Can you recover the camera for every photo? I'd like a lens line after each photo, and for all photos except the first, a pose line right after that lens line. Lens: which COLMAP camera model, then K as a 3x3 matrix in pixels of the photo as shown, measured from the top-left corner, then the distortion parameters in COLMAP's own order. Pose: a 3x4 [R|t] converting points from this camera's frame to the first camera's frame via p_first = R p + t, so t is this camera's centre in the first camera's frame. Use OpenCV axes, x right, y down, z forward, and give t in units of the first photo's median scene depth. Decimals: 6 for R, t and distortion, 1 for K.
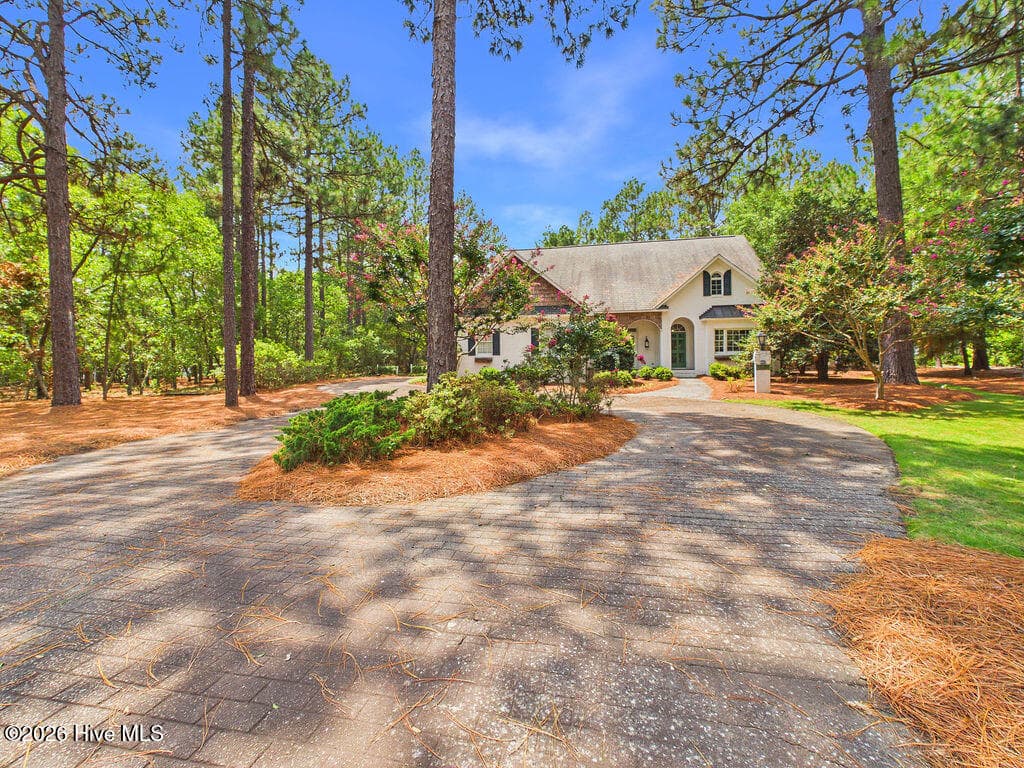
lens RADIAL K [[407.2, 0, 515.4], [0, 407.2, 355.4], [0, 0, 1]] dist [0.001084, 0.000079]
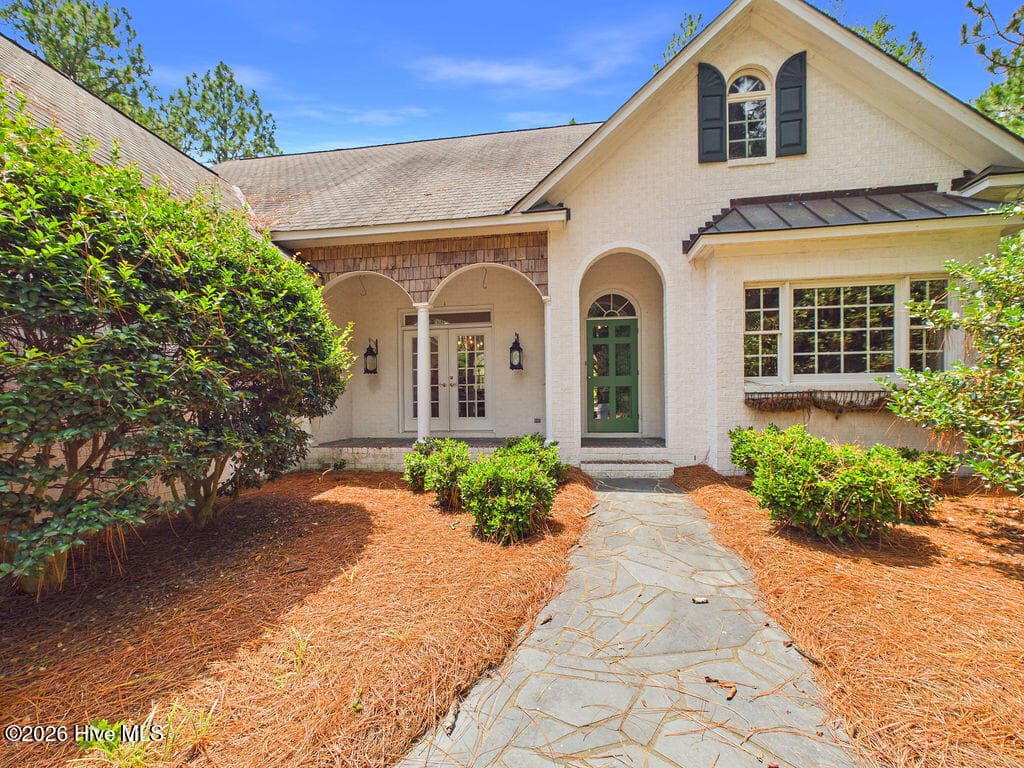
lens RADIAL K [[409.2, 0, 513.7], [0, 409.2, 406.0], [0, 0, 1]] dist [0.000341, 0.000048]
pose [[0.997752, -0.005901, 0.066757, 0.347758], [0.004716, 0.999829, 0.017896, 0.004001], [-0.066851, -0.017541, 0.997609, 0.796337]]
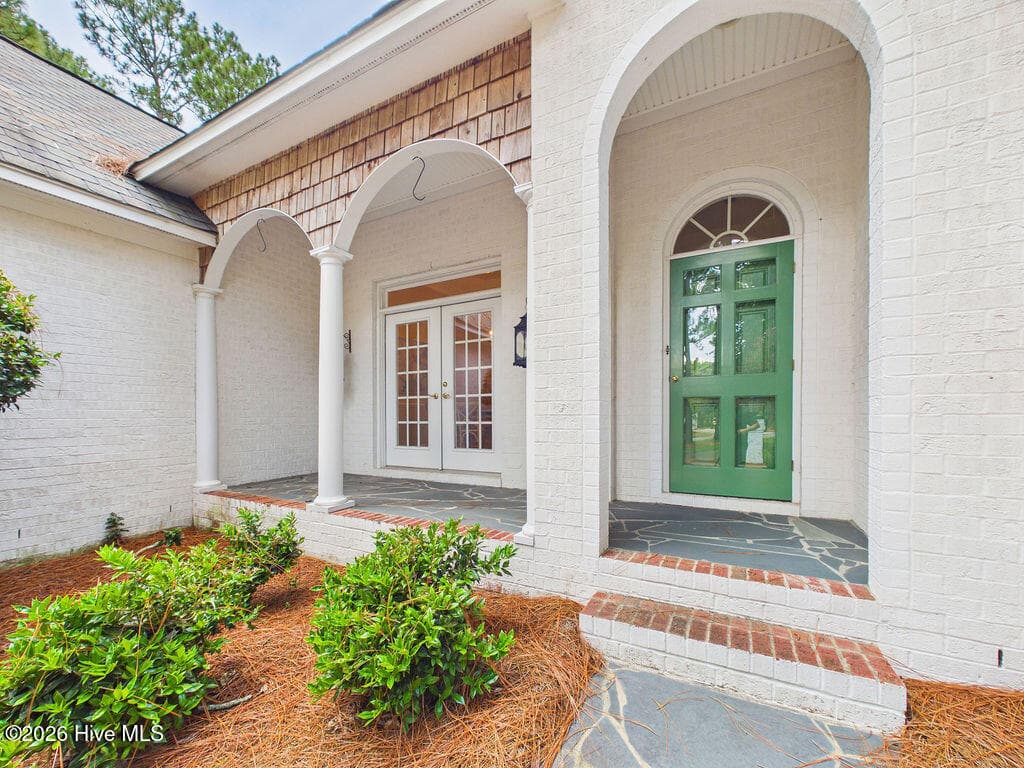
lens RADIAL K [[409.2, 0, 513.7], [0, 409.2, 406.0], [0, 0, 1]] dist [0.000341, 0.000048]
pose [[0.959428, 0.004292, -0.281922, 0.423221], [-0.003901, 0.999990, 0.001948, -0.004035], [0.281927, -0.000770, 0.959435, 0.972060]]
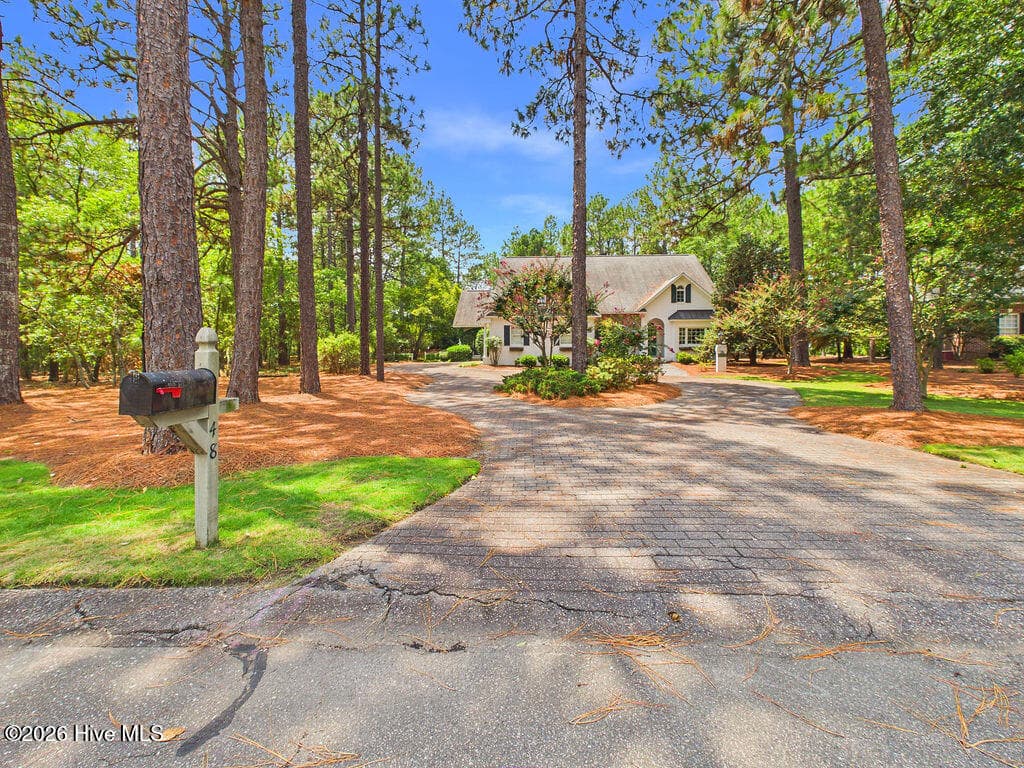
lens RADIAL K [[398.5, 0, 516.3], [0, 398.5, 350.4], [0, 0, 1]] dist [-0.001418, -0.000107]
pose [[0.989958, 0.006858, 0.141196, -0.249481], [-0.009220, 0.999828, 0.016079, -0.004560], [-0.141061, -0.017220, 0.989851, -0.255110]]
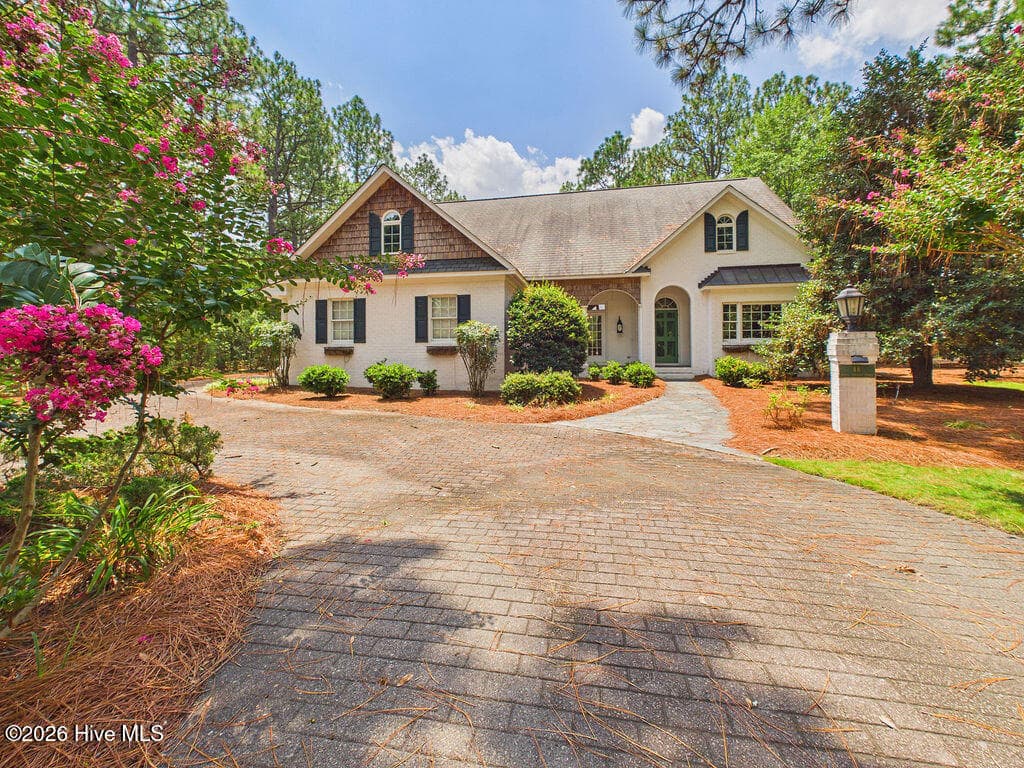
lens RADIAL K [[408.1, 0, 513.2], [0, 408.1, 344.0], [0, 0, 1]] dist [-0.000301, -0.000119]
pose [[0.999963, 0.003193, 0.008033, 0.165456], [-0.003155, 0.999984, -0.004663, 0.002977], [-0.008048, 0.004637, 0.999957, 0.385146]]
